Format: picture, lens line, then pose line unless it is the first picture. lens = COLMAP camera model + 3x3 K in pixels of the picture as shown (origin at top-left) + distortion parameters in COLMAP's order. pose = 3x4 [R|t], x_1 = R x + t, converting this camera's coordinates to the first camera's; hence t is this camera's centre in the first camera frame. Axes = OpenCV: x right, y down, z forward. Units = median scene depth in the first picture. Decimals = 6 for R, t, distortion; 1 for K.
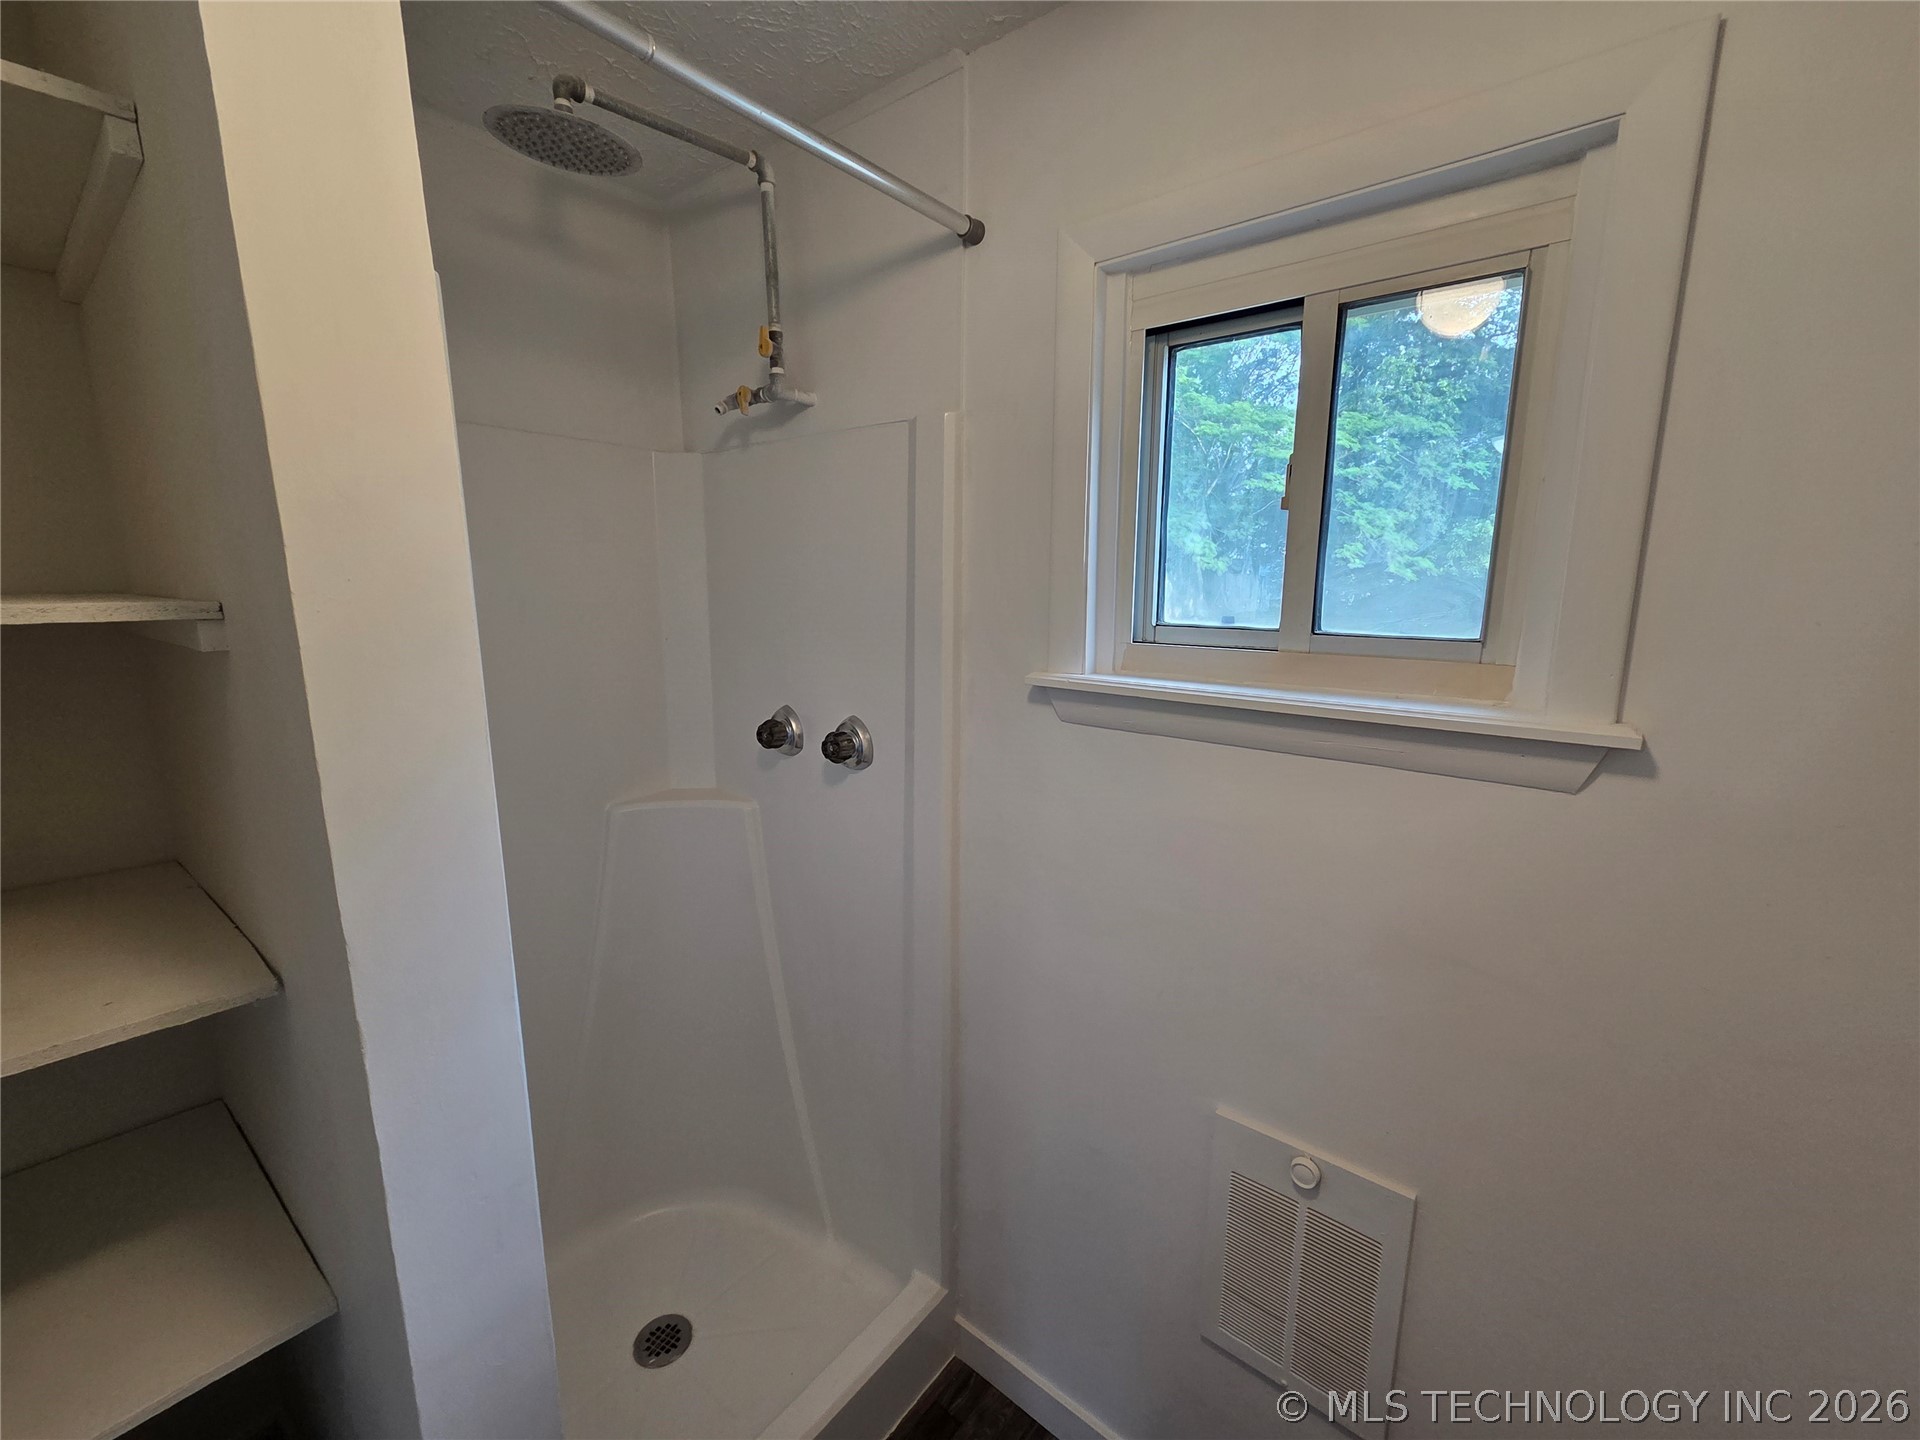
lens RADIAL K [[782.6, 0, 967.6], [0, 782.6, 727.3], [0, 0, 1]] dist [0.007316, -0.003157]
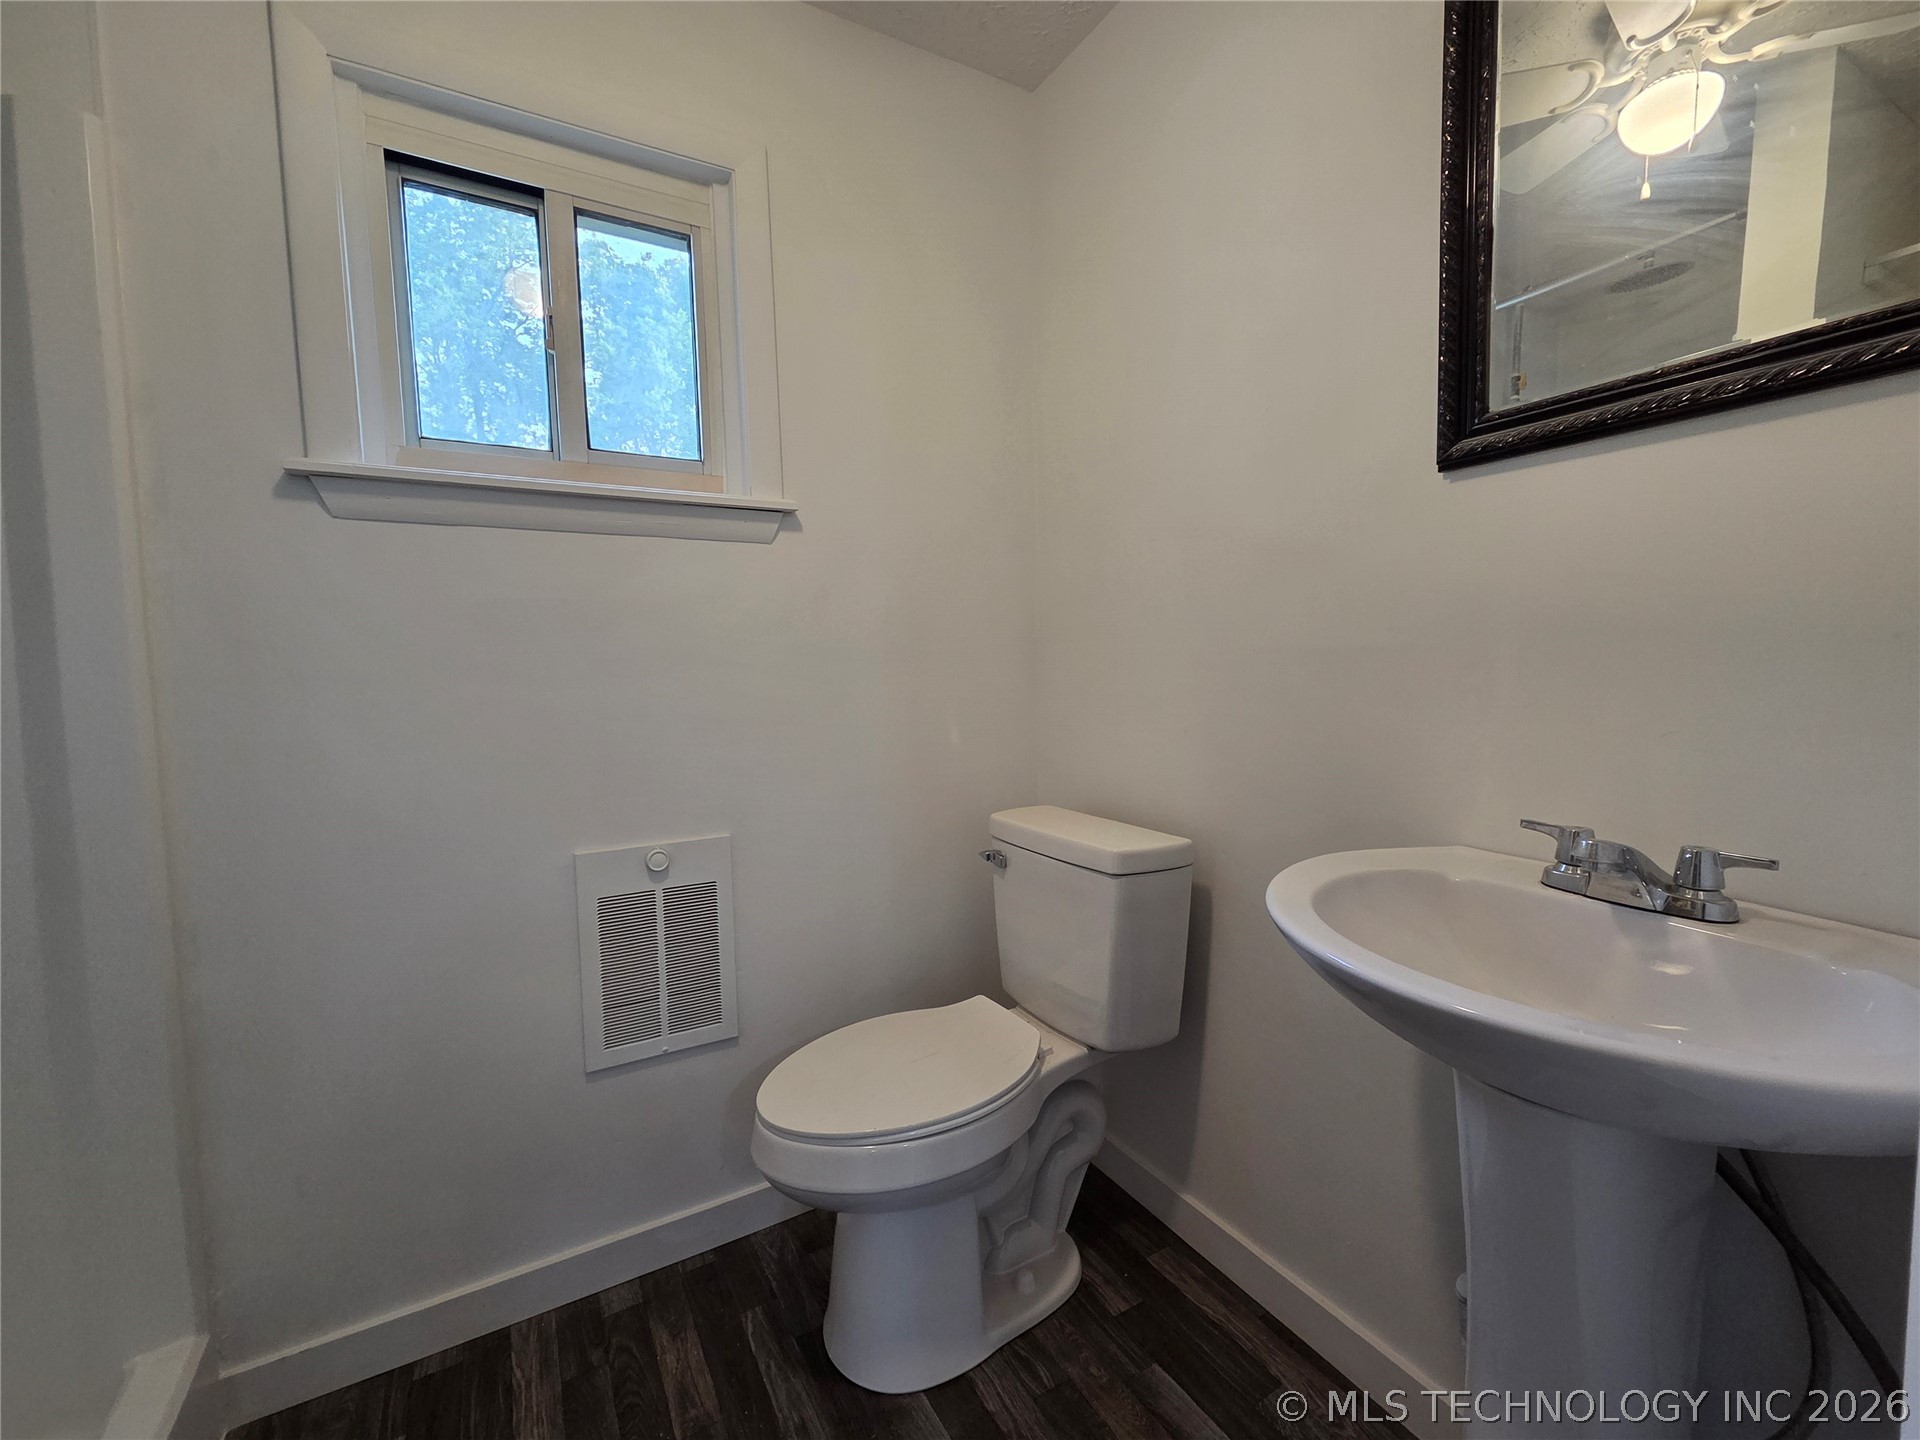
lens RADIAL K [[782.6, 0, 967.2], [0, 782.6, 718.5], [0, 0, 1]] dist [0.007316, -0.003157]
pose [[0.364471, -0.076049, 0.928104, -0.554496], [0.197145, 0.980370, 0.002912, 0.423026], [-0.910107, 0.181910, 0.372309, 0.006567]]
